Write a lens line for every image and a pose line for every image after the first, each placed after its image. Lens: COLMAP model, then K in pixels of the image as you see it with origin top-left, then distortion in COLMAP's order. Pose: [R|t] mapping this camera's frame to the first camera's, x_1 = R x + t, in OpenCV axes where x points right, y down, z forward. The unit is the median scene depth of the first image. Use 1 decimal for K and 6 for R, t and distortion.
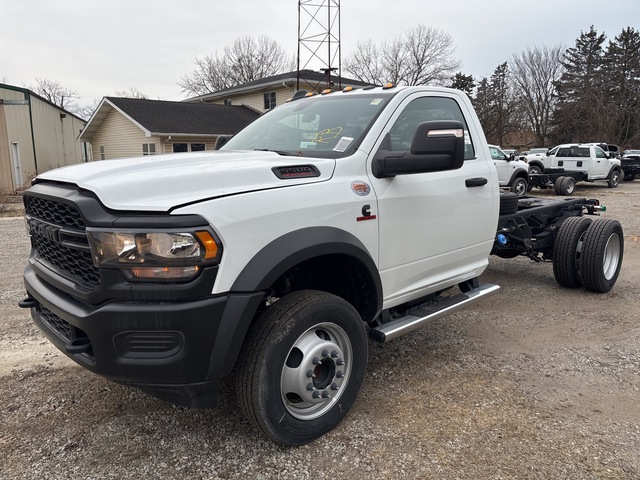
lens RADIAL K [[429.0, 0, 316.5], [0, 429.0, 242.0], [0, 0, 1]] dist [0.017065, 0.001723]
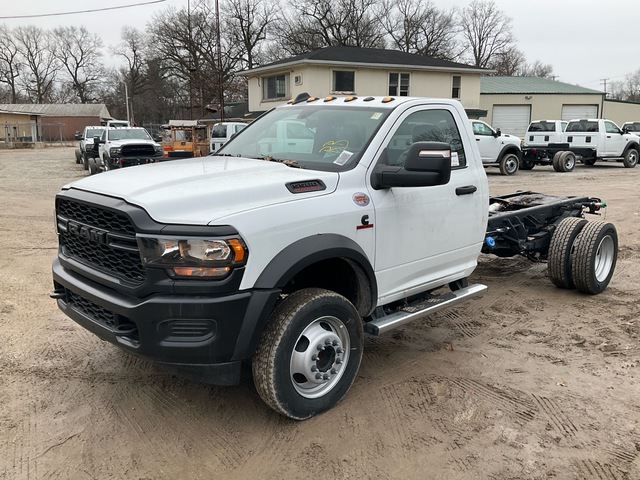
lens RADIAL K [[529.7, 0, 315.0], [0, 529.7, 235.4], [0, 0, 1]] dist [0.013930, 0.020326]
pose [[0.999166, 0.020504, 0.035318, -0.068508], [-0.021129, 0.999625, 0.017419, -0.053772], [-0.034947, -0.018151, 0.999224, -0.423911]]
